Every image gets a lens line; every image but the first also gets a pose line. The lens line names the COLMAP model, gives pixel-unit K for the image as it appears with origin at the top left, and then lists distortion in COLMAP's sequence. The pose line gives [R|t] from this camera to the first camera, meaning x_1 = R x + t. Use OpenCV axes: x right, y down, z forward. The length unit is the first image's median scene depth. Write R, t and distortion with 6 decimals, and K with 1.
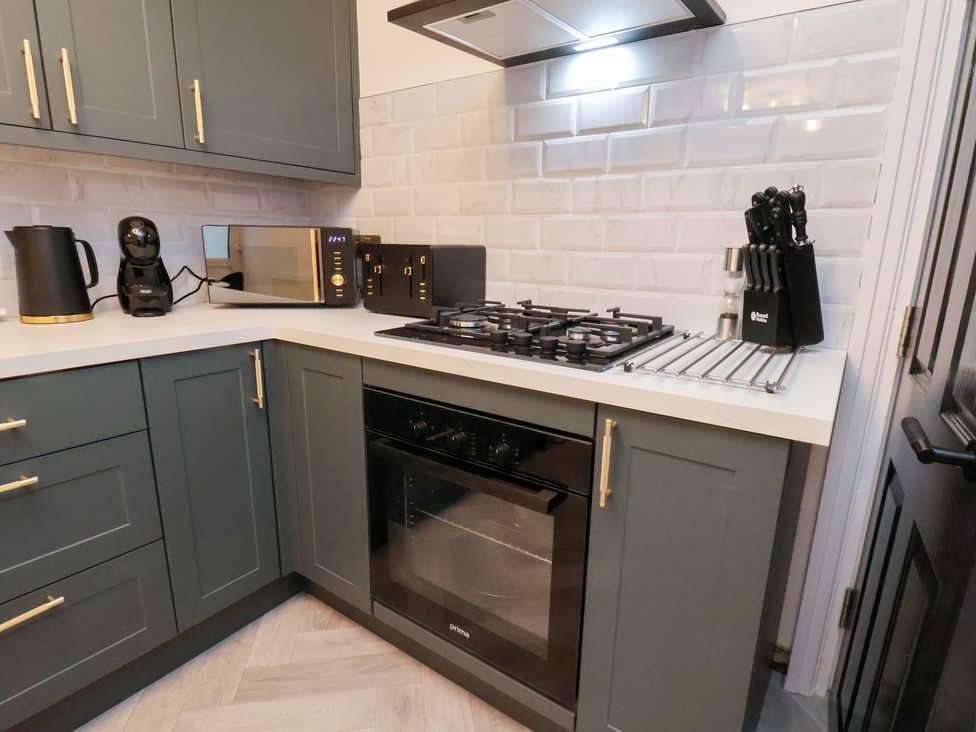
lens RADIAL K [[521.7, 0, 492.1], [0, 521.7, 375.2], [0, 0, 1]] dist [0.001936, -0.013932]
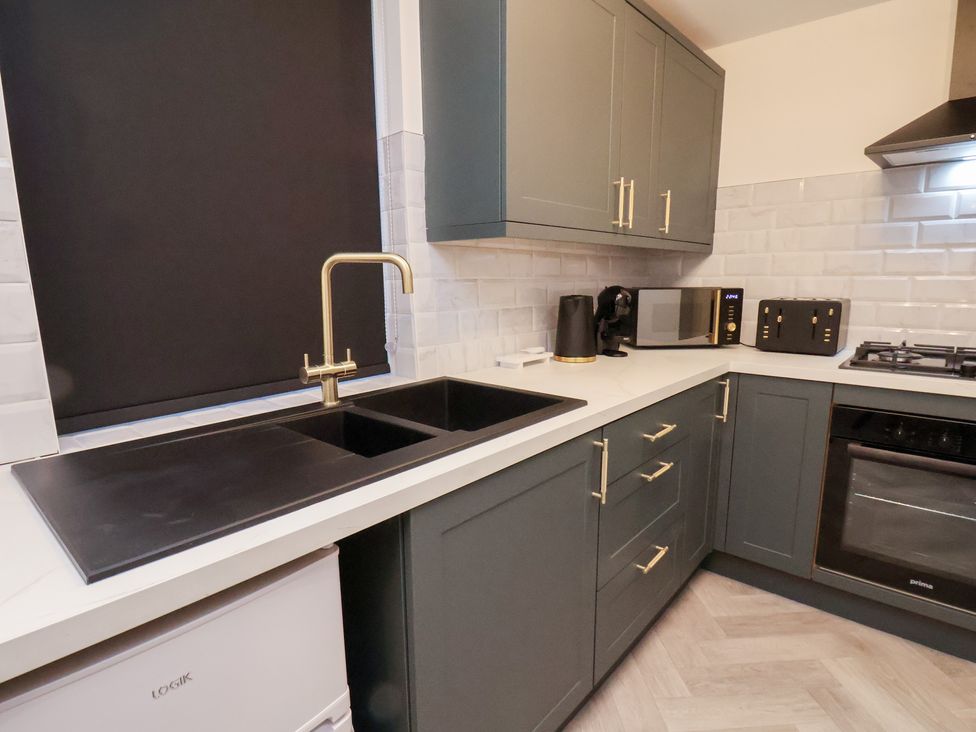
lens RADIAL K [[521.7, 0, 489.5], [0, 521.7, 376.9], [0, 0, 1]] dist [0.001936, -0.013932]
pose [[0.993181, -0.006292, -0.116415, -0.857494], [-0.000906, 0.998096, -0.061675, 0.028541], [0.116581, 0.061360, 0.991284, -0.422174]]
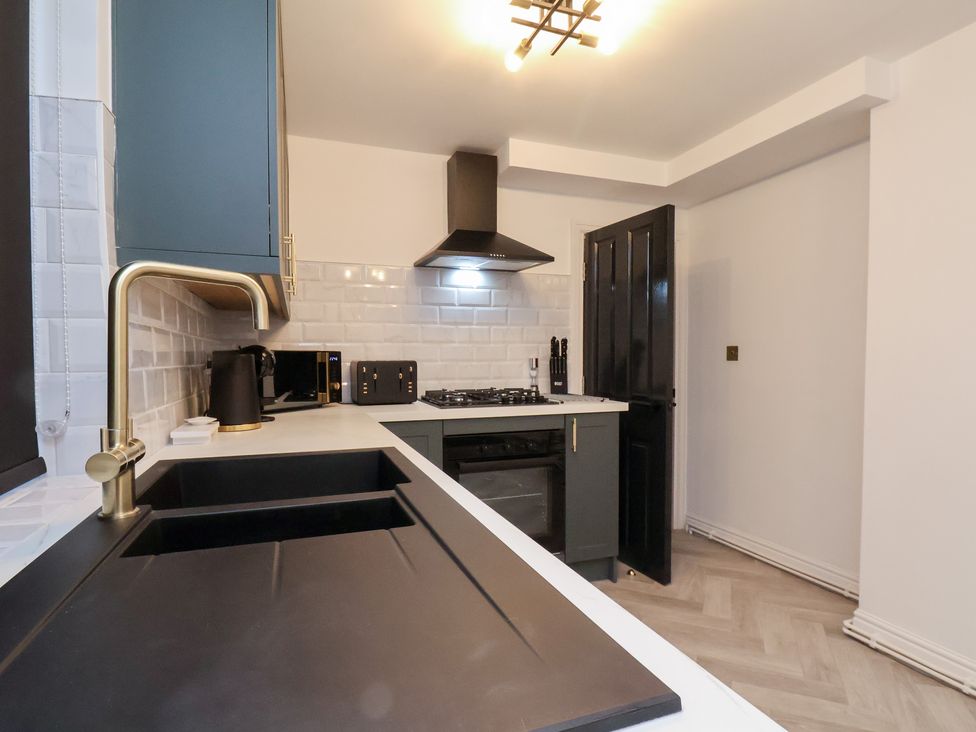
lens RADIAL K [[521.7, 0, 485.5], [0, 521.7, 376.4], [0, 0, 1]] dist [0.001936, -0.013932]
pose [[0.576939, -0.051294, 0.815175, -1.410154], [0.213545, 0.972786, -0.089925, 0.009879], [-0.788378, 0.225958, 0.572192, -0.176765]]
